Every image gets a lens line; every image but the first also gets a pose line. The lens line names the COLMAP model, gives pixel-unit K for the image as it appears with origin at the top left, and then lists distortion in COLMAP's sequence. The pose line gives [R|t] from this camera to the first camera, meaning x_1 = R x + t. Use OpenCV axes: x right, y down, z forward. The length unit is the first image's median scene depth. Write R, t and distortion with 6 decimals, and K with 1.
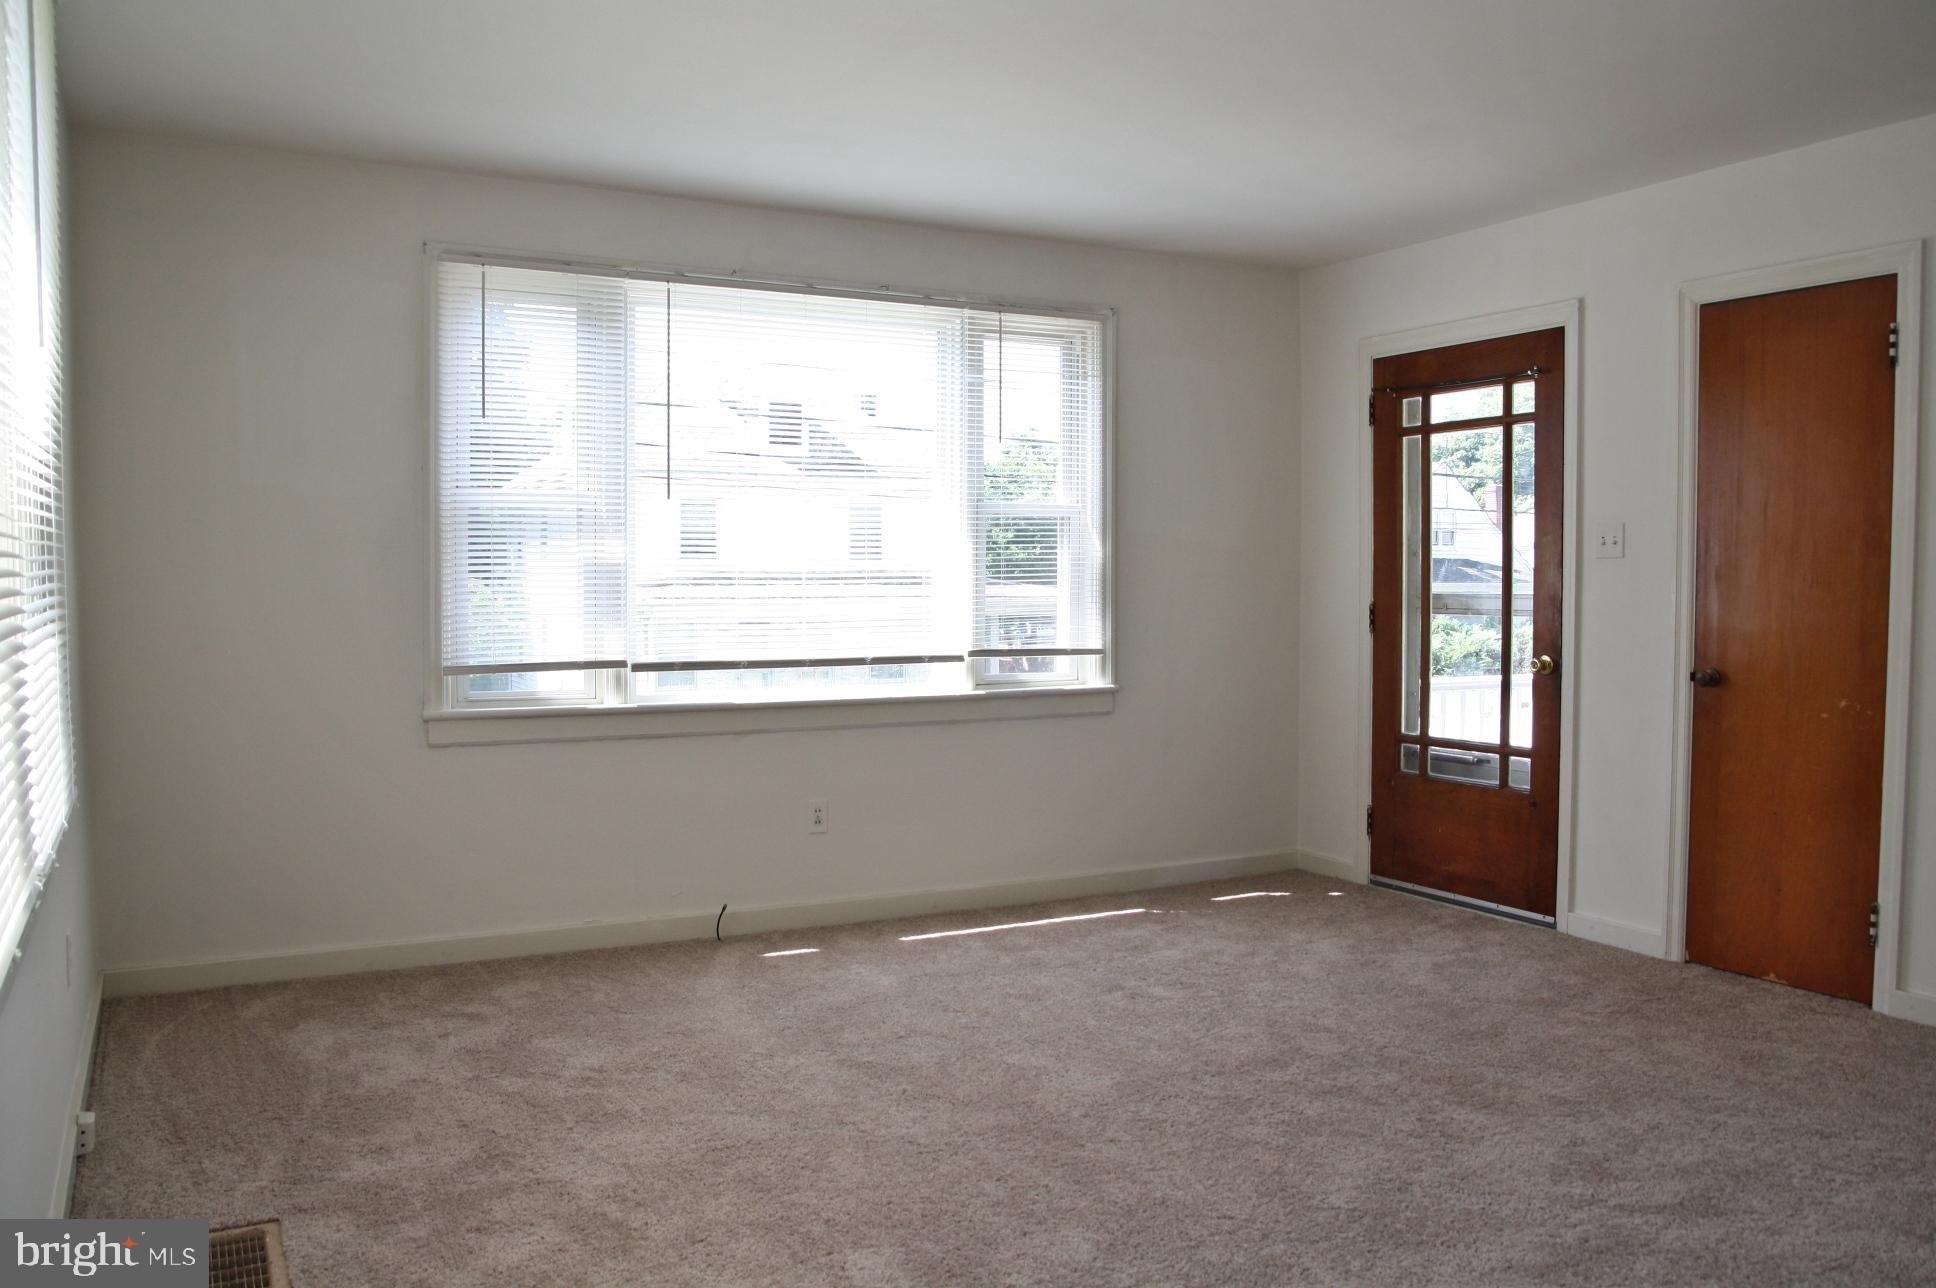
lens RADIAL K [[1540.3, 0, 968.0], [0, 1540.3, 644.0], [0, 0, 1]] dist [-0.154162, 0.133156]
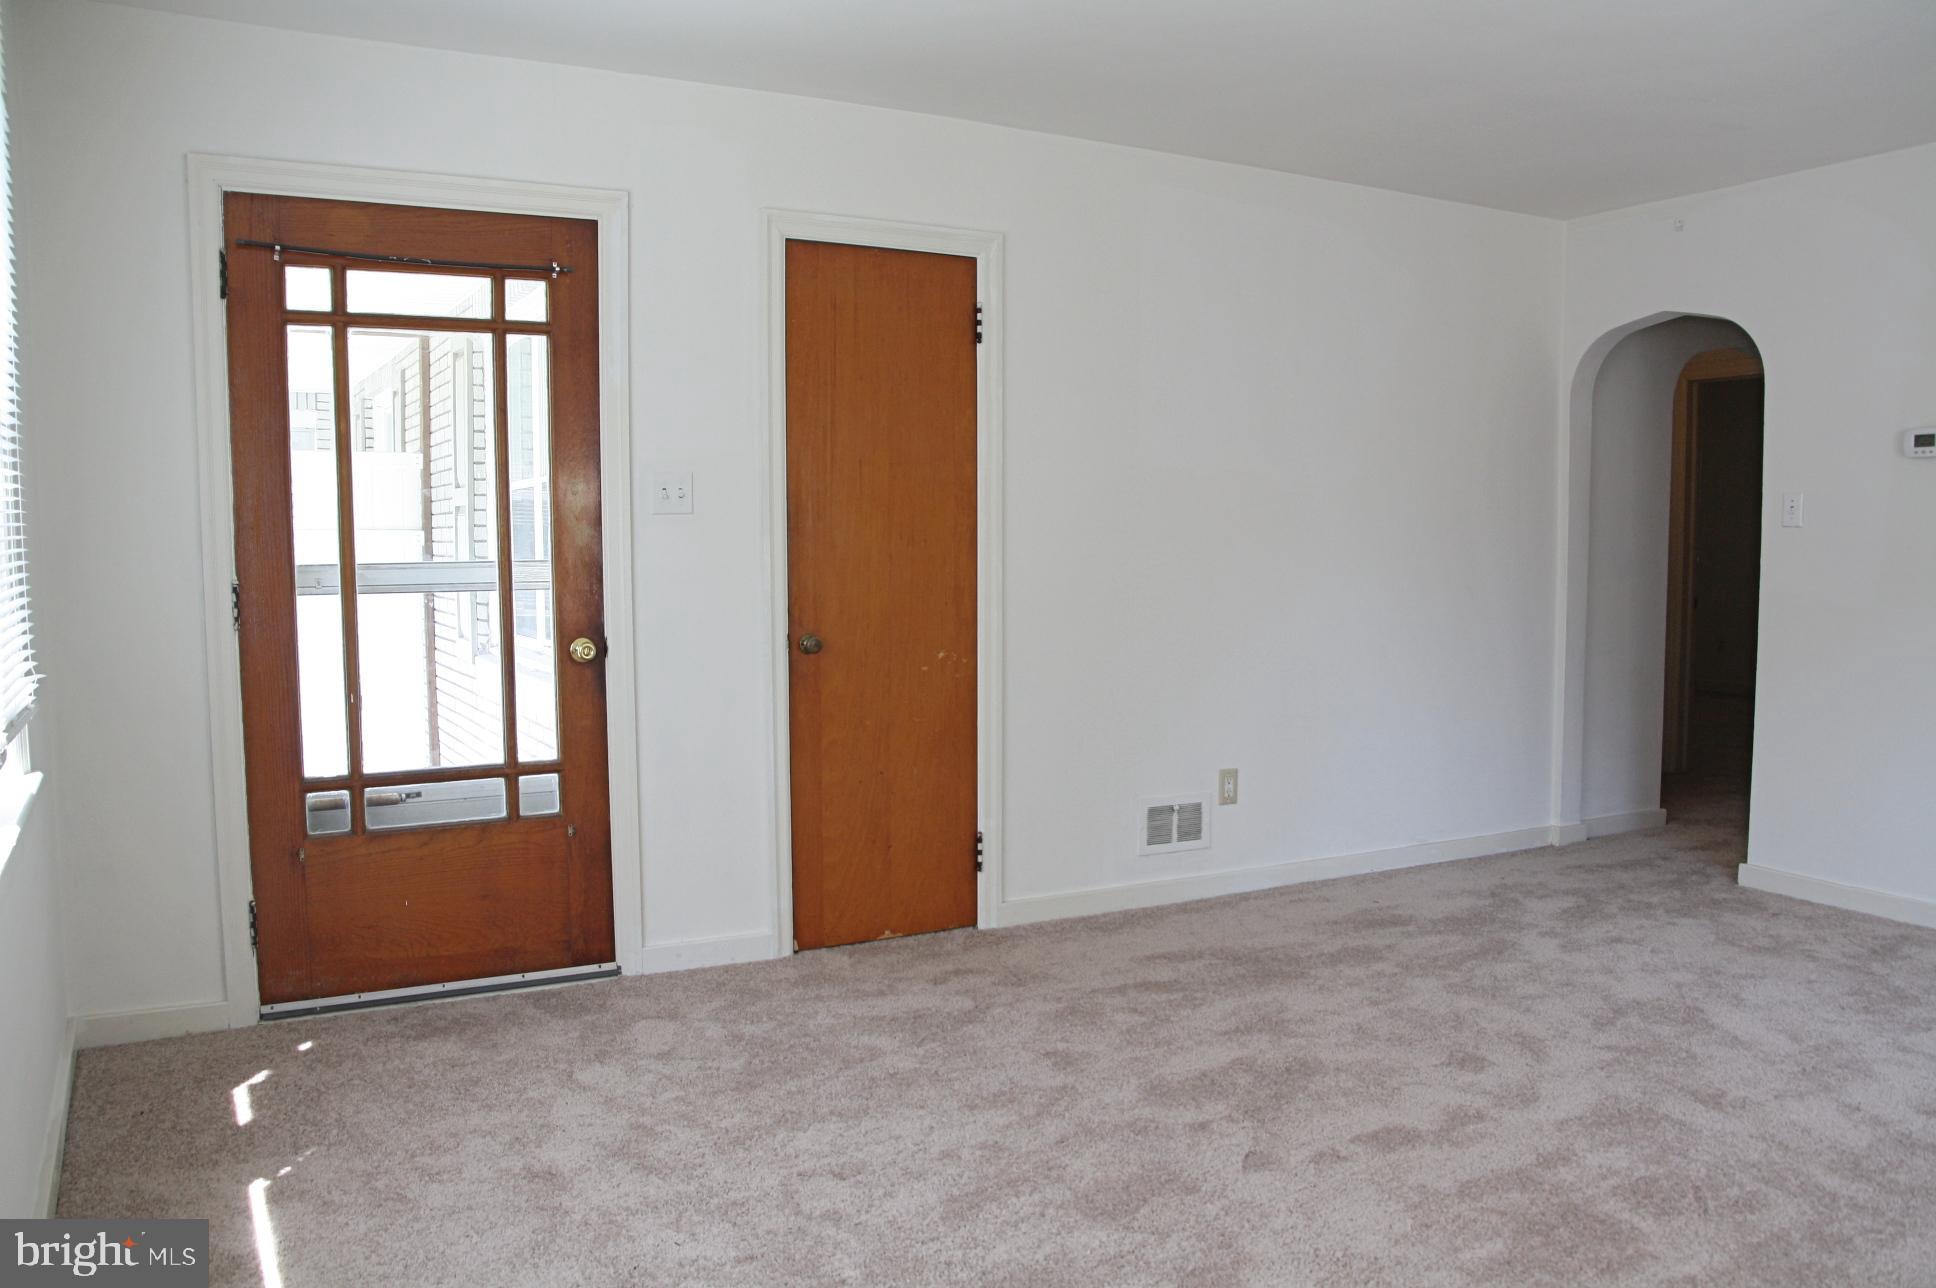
lens RADIAL K [[1540.3, 0, 968.0], [0, 1540.3, 644.0], [0, 0, 1]] dist [-0.154162, 0.133156]
pose [[-0.012901, -0.070370, 0.997438, -0.217642], [0.045987, 0.996423, 0.070893, -0.019190], [-0.998859, 0.046784, -0.009619, 0.429986]]
